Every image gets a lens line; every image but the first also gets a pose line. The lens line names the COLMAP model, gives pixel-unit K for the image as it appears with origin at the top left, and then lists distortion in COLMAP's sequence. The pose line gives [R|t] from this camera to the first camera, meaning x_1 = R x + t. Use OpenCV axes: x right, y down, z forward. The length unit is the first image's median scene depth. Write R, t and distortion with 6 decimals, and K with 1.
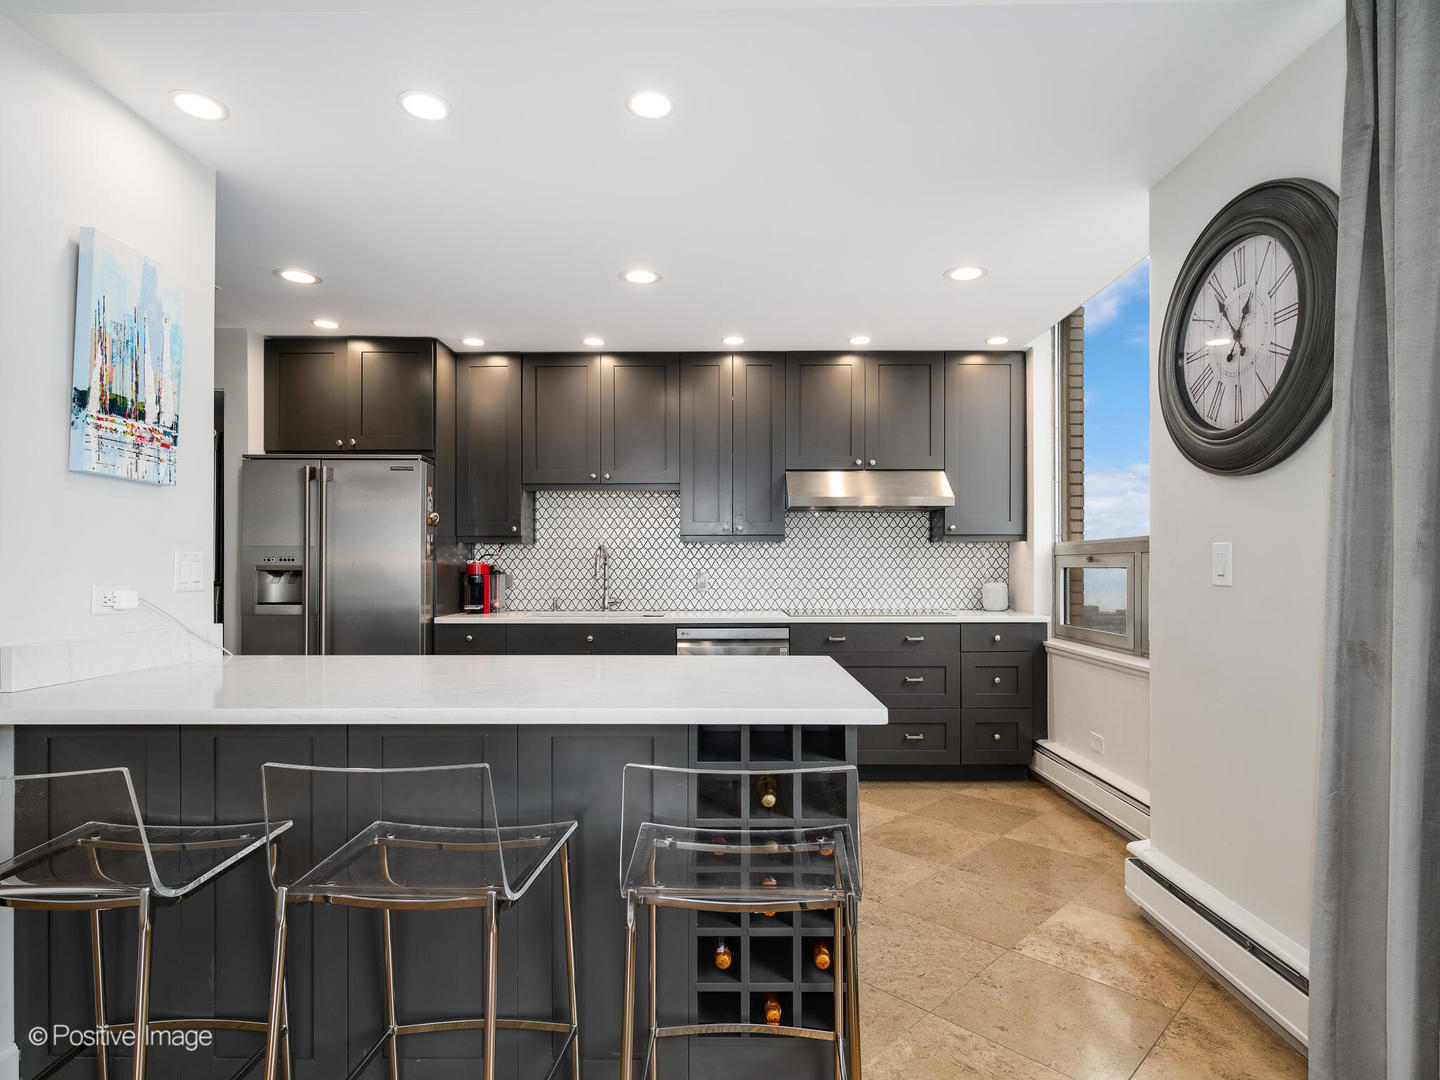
lens RADIAL K [[709.6, 0, 699.2], [0, 709.6, 565.5], [0, 0, 1]] dist [-0.000869, 0.000167]
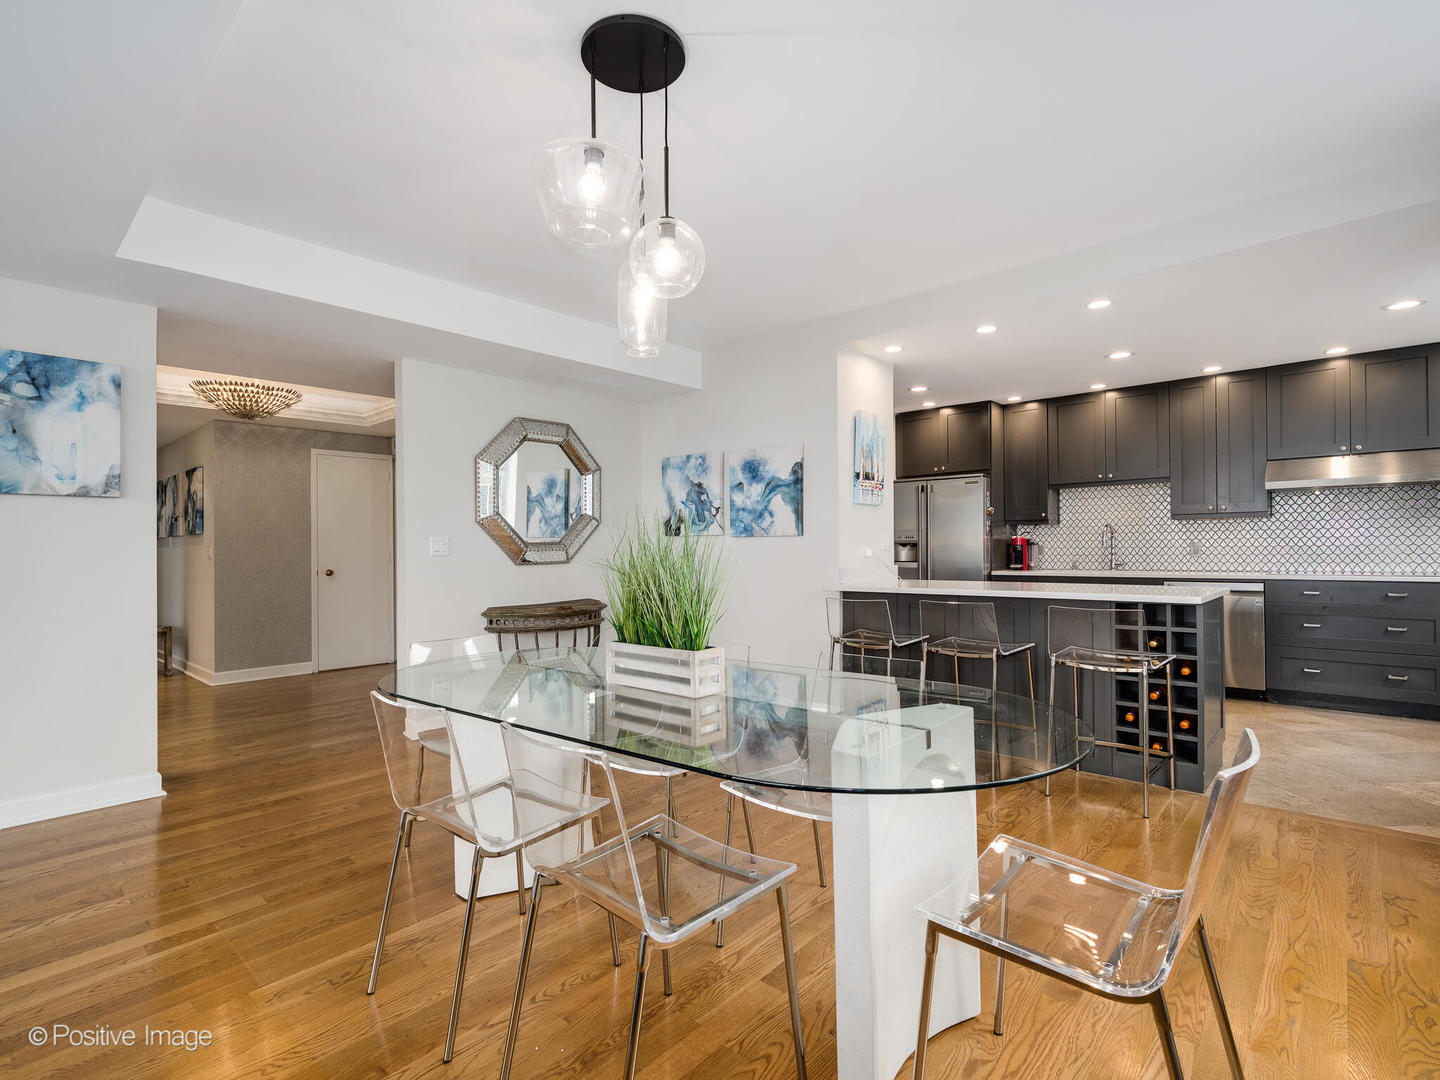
lens RADIAL K [[710.5, 0, 724.3], [0, 710.5, 548.9], [0, 0, 1]] dist [-0.000629, -0.000330]
pose [[0.757298, -0.007487, -0.653026, 0.213878], [0.010078, 0.999949, 0.000223, 0.014047], [0.652991, -0.006751, 0.757335, -0.597380]]
